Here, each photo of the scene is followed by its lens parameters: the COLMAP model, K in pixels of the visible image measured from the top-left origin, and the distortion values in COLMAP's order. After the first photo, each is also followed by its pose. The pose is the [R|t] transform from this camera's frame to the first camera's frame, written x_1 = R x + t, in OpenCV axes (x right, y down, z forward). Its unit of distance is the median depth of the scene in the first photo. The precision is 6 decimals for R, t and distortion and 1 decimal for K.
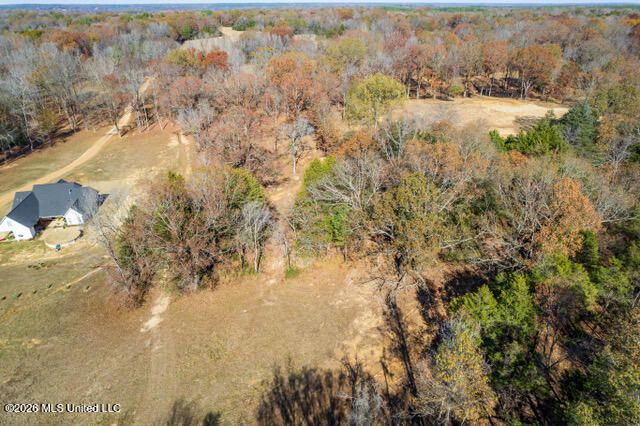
lens RADIAL K [[408.1, 0, 321.2], [0, 408.1, 213.7], [0, 0, 1]] dist [-0.075922, 0.064333]
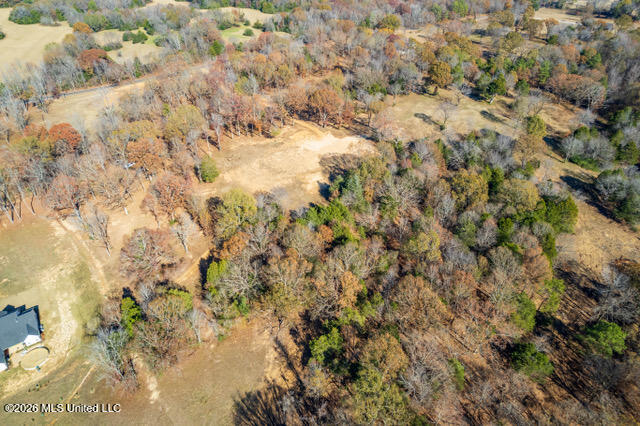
lens RADIAL K [[408.1, 0, 321.2], [0, 408.1, 213.7], [0, 0, 1]] dist [-0.075922, 0.064333]
pose [[0.900536, -0.247787, 0.357264, -0.143020], [0.191381, 0.963729, 0.186008, -0.500074], [-0.390396, -0.099133, 0.915294, -0.588067]]
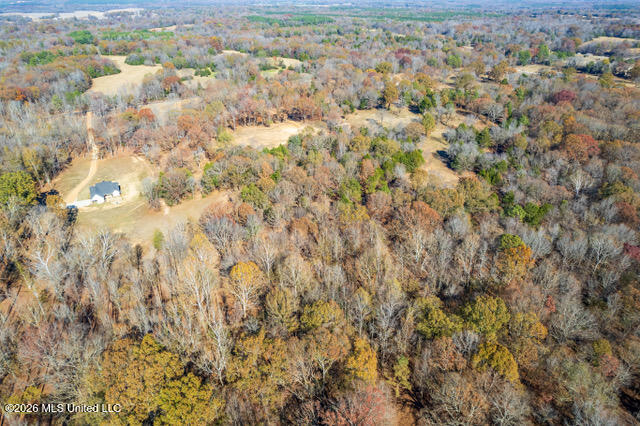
lens RADIAL K [[408.1, 0, 321.2], [0, 408.1, 213.7], [0, 0, 1]] dist [-0.075922, 0.064333]
pose [[0.961163, -0.126969, 0.245038, 0.019140], [0.122538, 0.991905, 0.033312, 0.242045], [-0.247284, -0.001992, 0.968941, -2.111971]]
